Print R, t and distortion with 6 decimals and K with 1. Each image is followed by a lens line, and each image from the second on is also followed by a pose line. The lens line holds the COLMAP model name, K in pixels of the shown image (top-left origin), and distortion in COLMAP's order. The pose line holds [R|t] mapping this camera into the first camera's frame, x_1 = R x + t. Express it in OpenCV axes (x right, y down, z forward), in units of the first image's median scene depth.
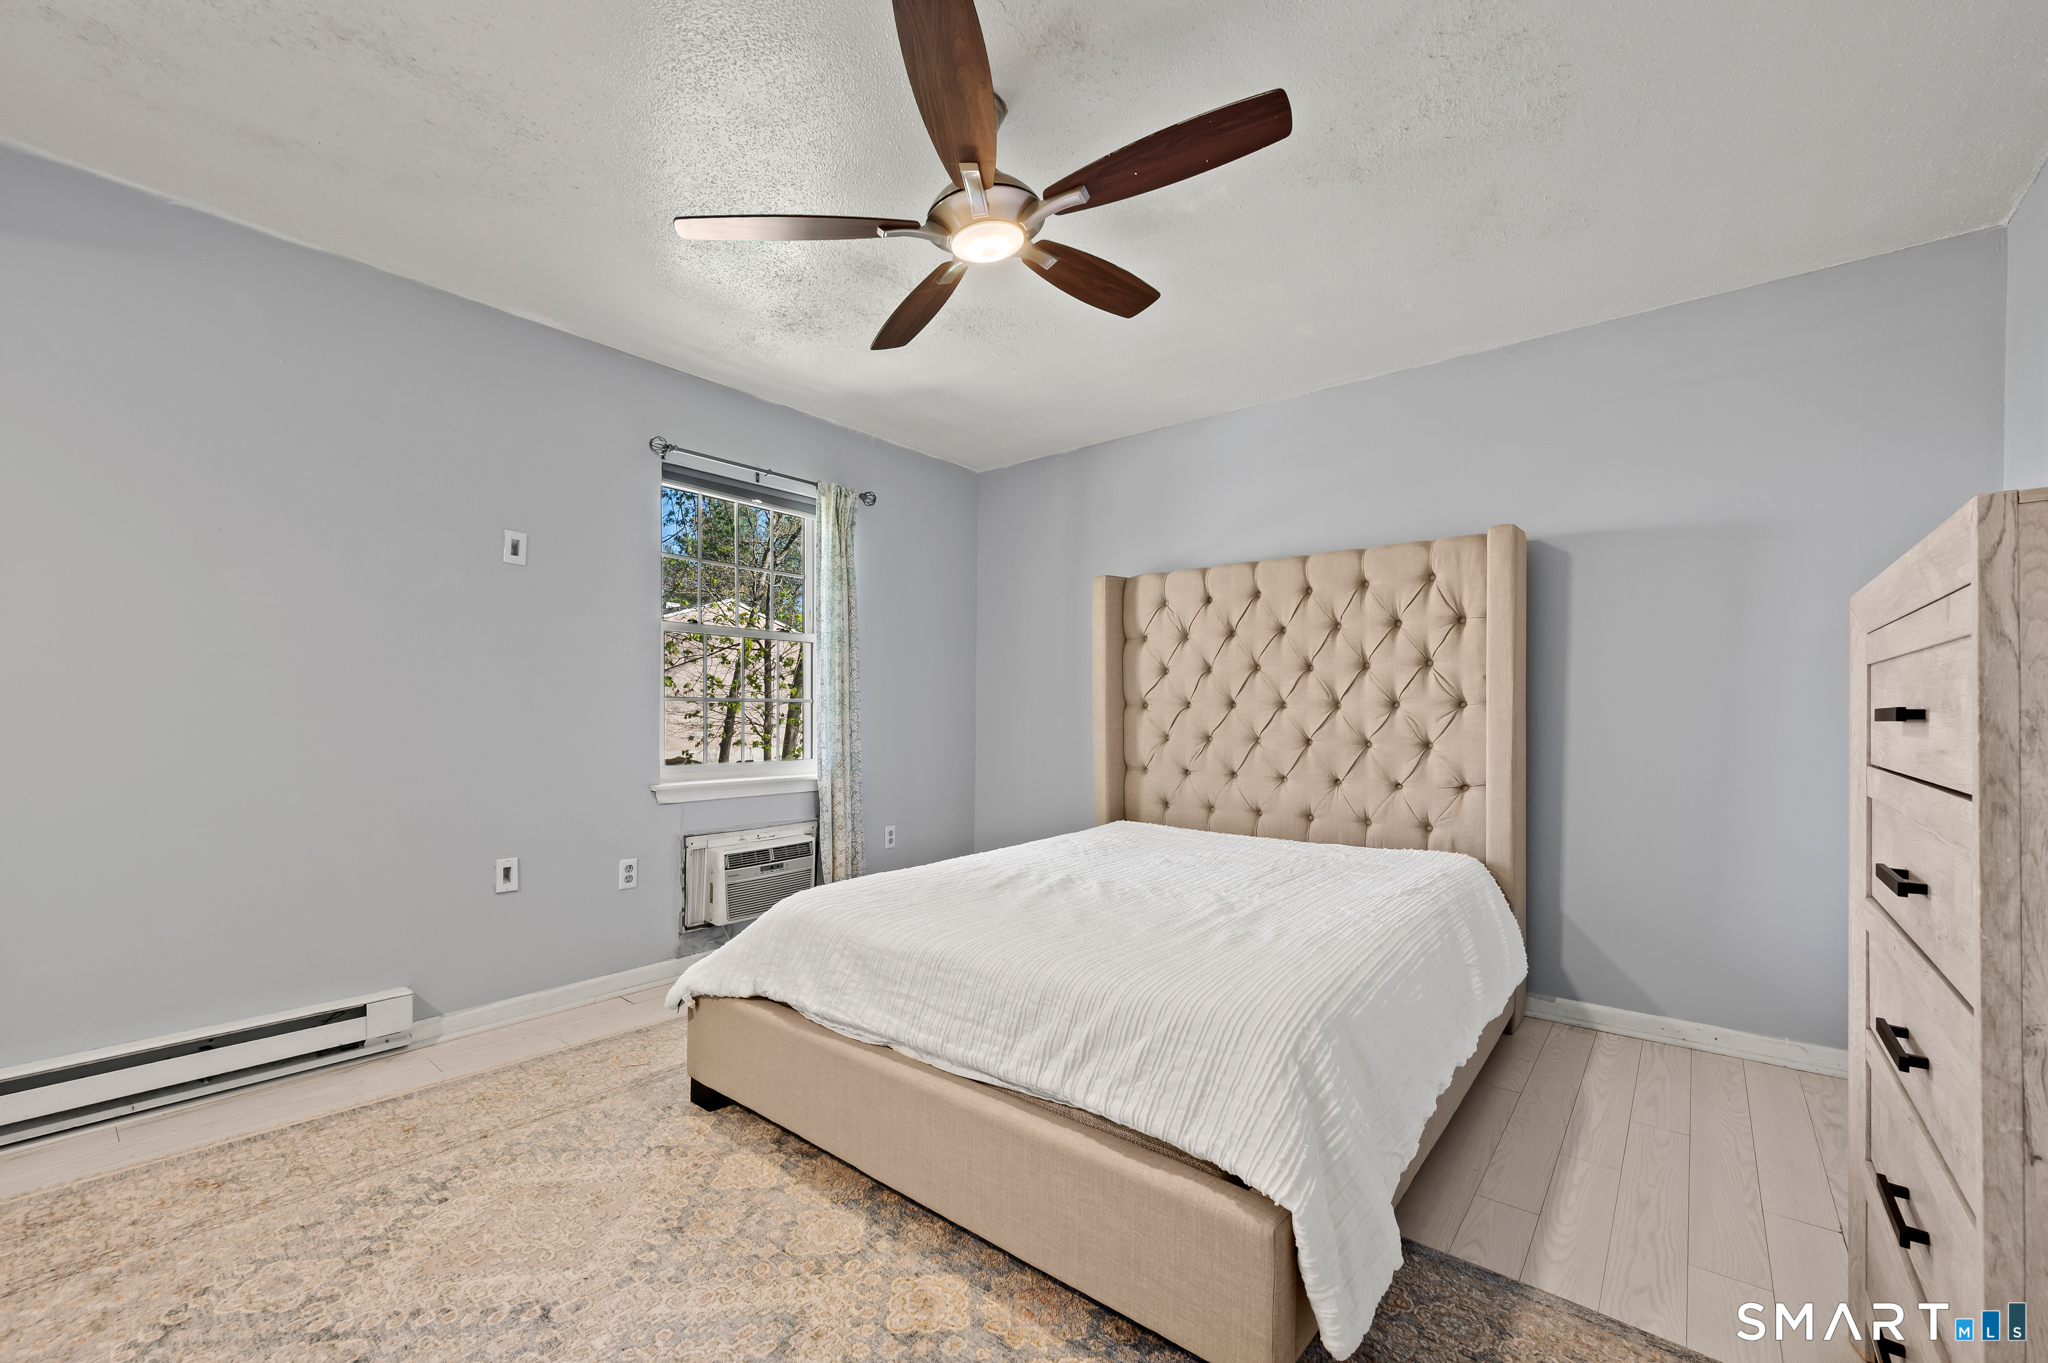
lens RADIAL K [[818.9, 0, 1017.5], [0, 818.9, 714.3], [0, 0, 1]] dist [-0.003554, -0.000544]
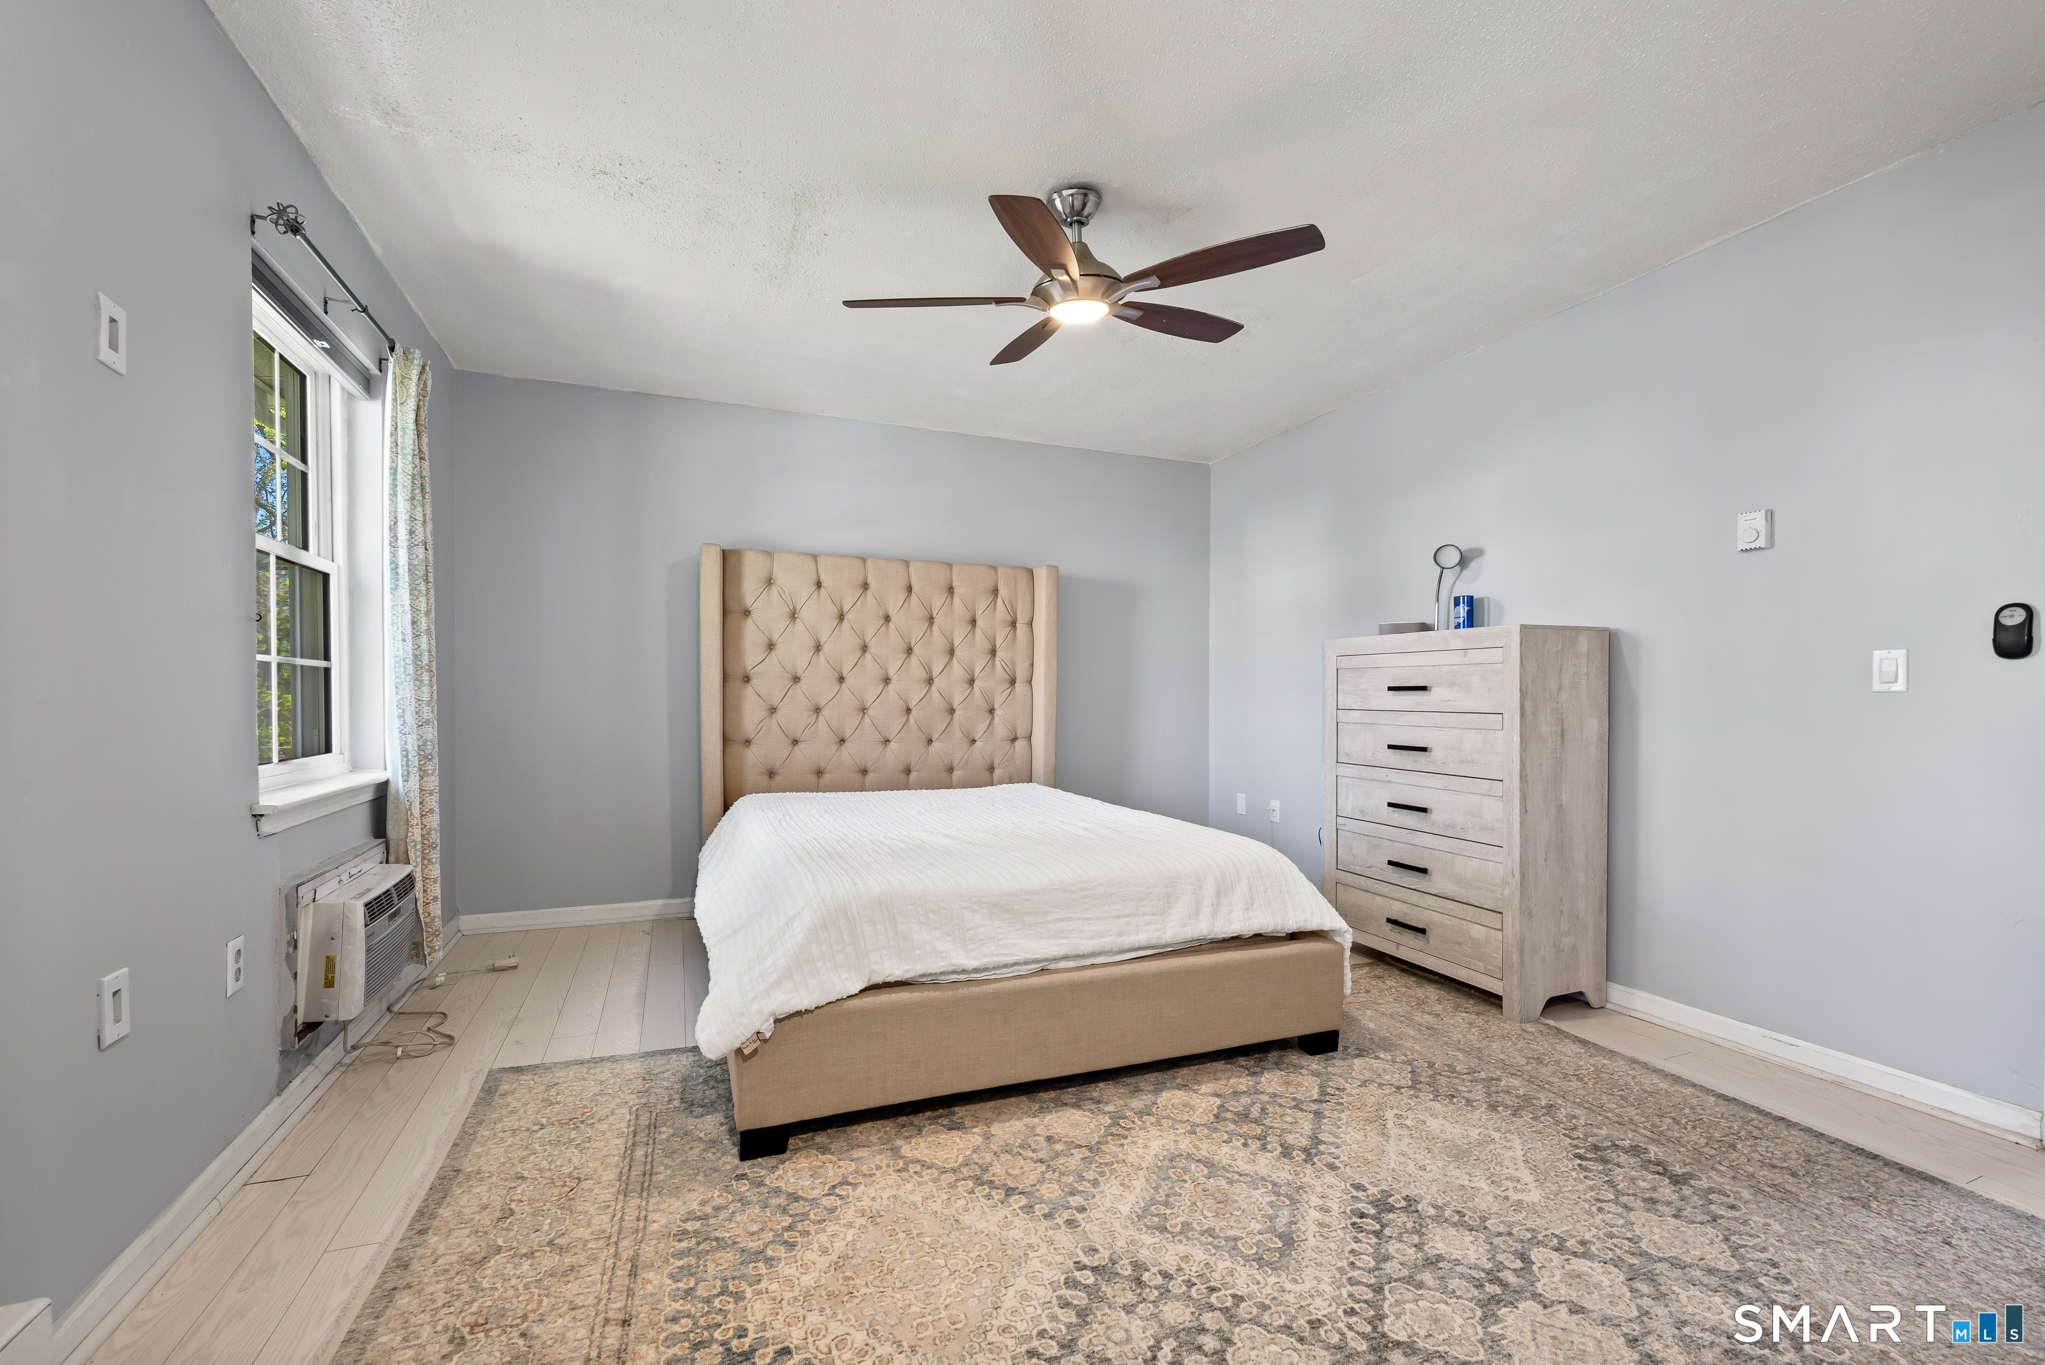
lens RADIAL K [[832.5, 0, 987.0], [0, 832.5, 701.8], [0, 0, 1]] dist [0.001621, -0.000551]
pose [[0.508786, -0.007235, 0.860862, -0.661627], [-0.002457, 0.999948, 0.009856, 0.007289], [-0.860889, -0.007130, 0.508742, 0.253329]]
